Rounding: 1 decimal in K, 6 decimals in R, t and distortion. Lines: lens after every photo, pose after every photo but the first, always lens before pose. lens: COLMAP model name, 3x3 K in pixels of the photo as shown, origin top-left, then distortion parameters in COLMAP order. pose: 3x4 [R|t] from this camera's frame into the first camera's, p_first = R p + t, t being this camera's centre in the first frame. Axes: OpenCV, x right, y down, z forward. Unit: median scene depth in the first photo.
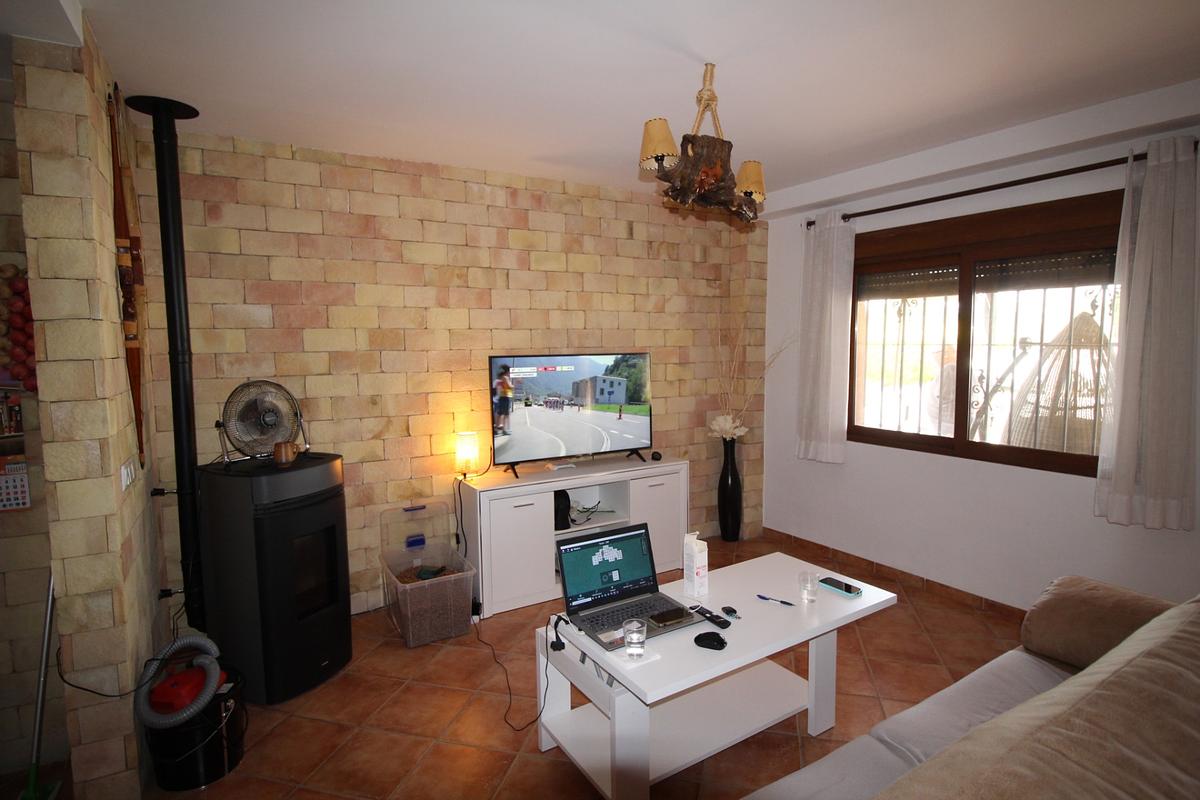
lens RADIAL K [[620.4, 0, 610.4], [0, 620.4, 400.3], [0, 0, 1]] dist [-0.005230, -0.001616]
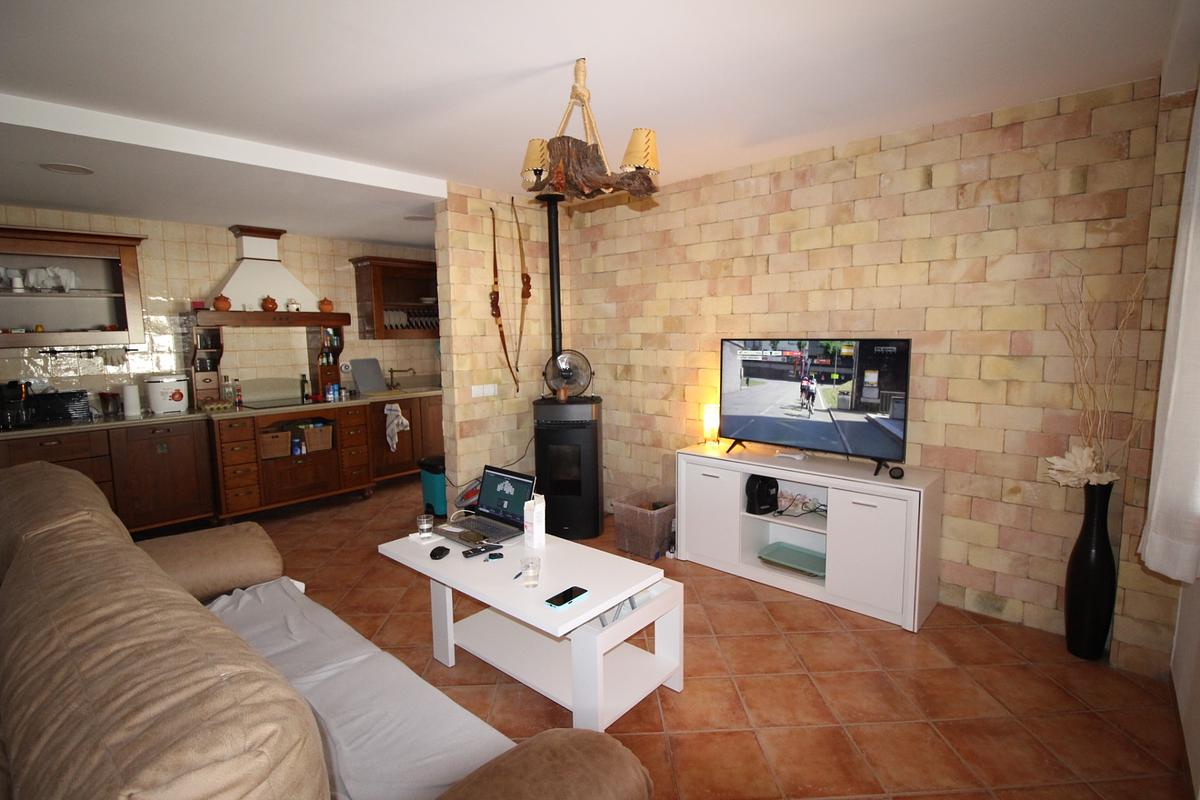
lens RADIAL K [[580.7, 0, 601.5], [0, 580.7, 398.0], [0, 0, 1]] dist [-0.005715, -0.001221]
pose [[0.273747, 0.117986, -0.954538, 0.712635], [-0.078240, 0.991890, 0.100165, -0.050690], [0.958614, 0.047263, 0.280758, 0.480890]]
